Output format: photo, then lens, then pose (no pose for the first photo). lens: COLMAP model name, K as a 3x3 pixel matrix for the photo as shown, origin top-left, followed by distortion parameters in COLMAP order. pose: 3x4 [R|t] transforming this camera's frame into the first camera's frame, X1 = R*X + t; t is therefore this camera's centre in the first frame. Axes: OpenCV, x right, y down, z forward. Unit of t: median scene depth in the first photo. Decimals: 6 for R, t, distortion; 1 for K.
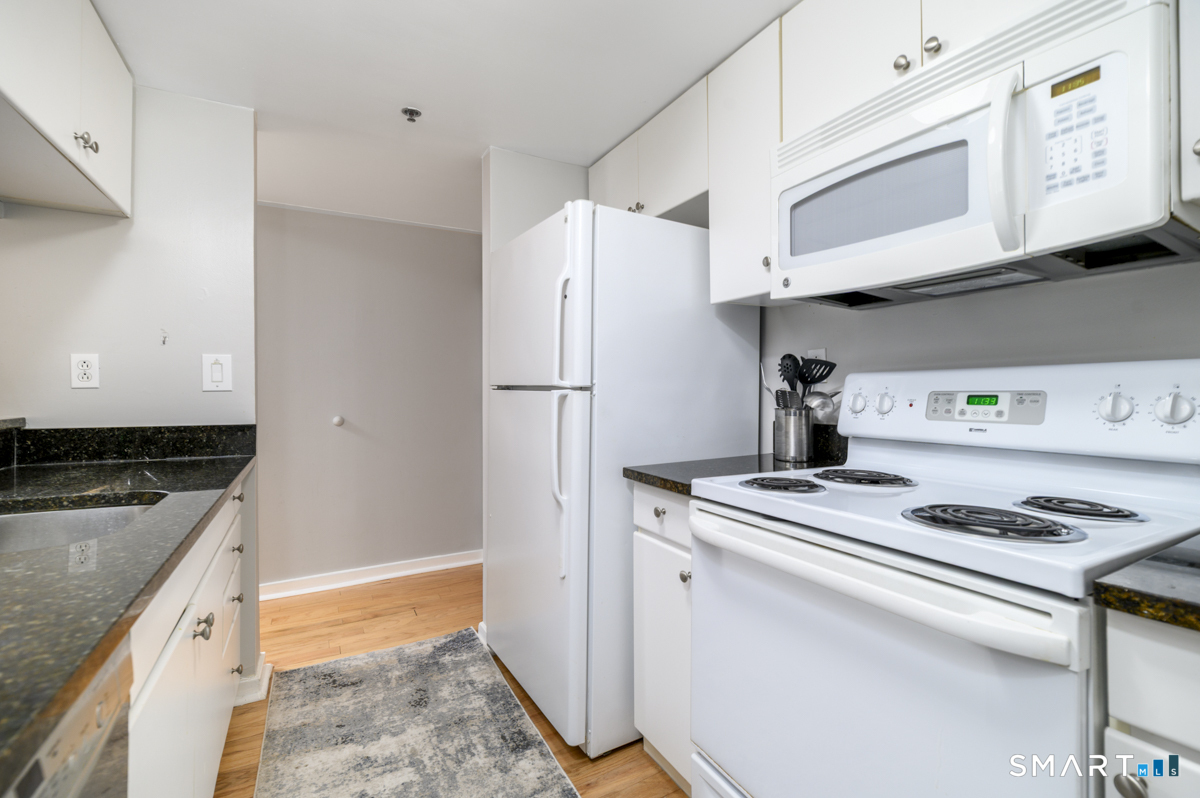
lens RADIAL K [[536.3, 0, 601.7], [0, 536.3, 398.6], [0, 0, 1]] dist [-0.000268, -0.000285]
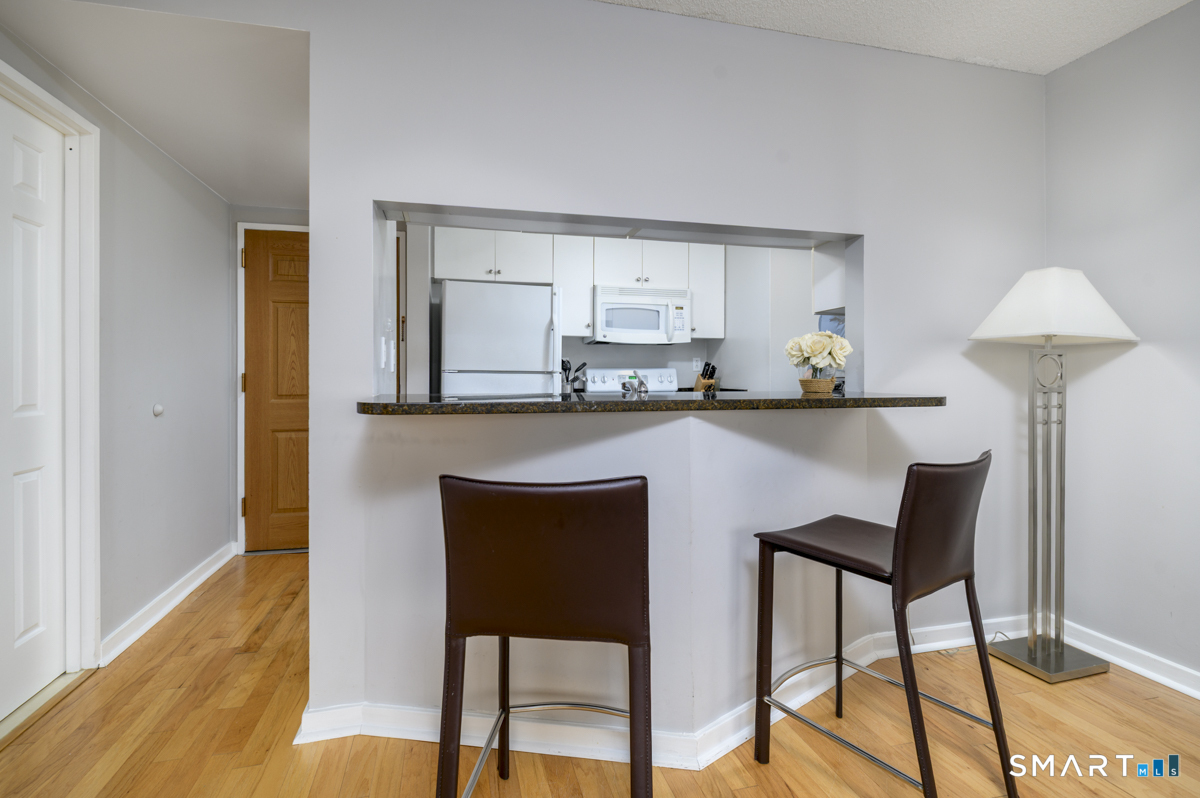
lens RADIAL K [[550.5, 0, 599.4], [0, 550.5, 386.0], [0, 0, 1]] dist [-0.001109, -0.000147]
pose [[0.234192, -0.010050, 0.972138, -2.251908], [0.014592, 0.999870, 0.006821, 0.021968], [-0.972081, 0.012588, 0.234308, 0.324509]]
